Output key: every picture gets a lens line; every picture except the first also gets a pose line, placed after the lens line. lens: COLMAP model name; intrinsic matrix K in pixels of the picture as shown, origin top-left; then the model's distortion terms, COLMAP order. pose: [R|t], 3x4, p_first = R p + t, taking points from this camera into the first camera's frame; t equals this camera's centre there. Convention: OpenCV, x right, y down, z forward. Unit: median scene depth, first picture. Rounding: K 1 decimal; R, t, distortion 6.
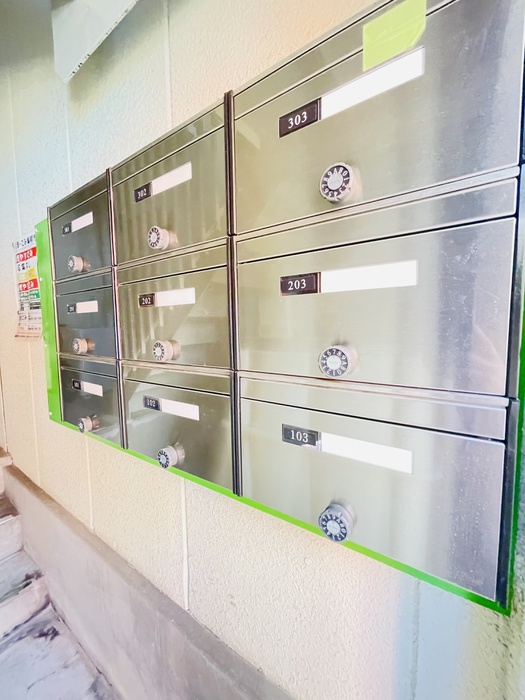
lens RADIAL K [[284.7, 0, 262.5], [0, 284.7, 350.0], [0, 0, 1]] dist [-0.001292, -0.000618]
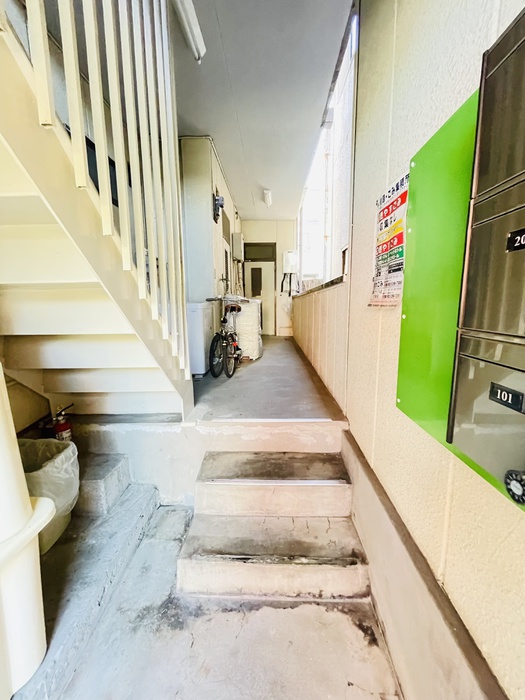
lens RADIAL K [[284.7, 0, 262.5], [0, 284.7, 350.0], [0, 0, 1]] dist [-0.001292, -0.000618]
pose [[0.539752, 0.139914, -0.830116, -0.282038], [-0.061000, 0.990000, 0.127199, -0.000996], [0.839611, -0.018019, 0.542889, 0.216536]]
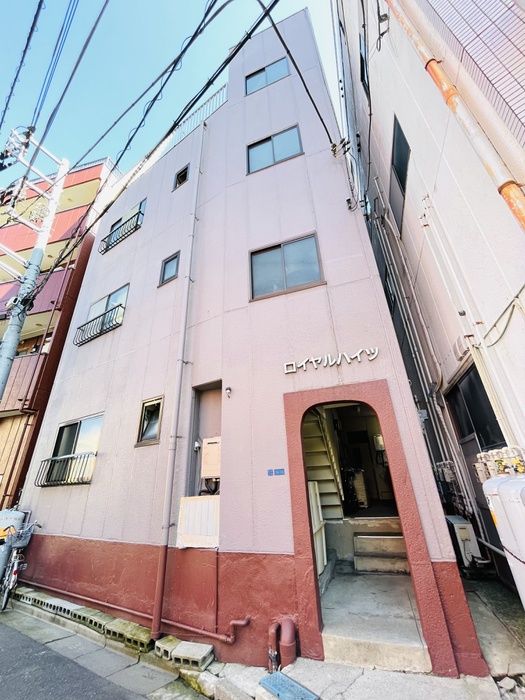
lens RADIAL K [[284.7, 0, 262.5], [0, 284.7, 350.0], [0, 0, 1]] dist [-0.001292, -0.000618]
pose [[0.259069, -0.407628, -0.875627, 2.160356], [-0.036802, 0.901754, -0.430680, 0.194802], [0.965158, 0.143801, 0.218615, -1.433402]]
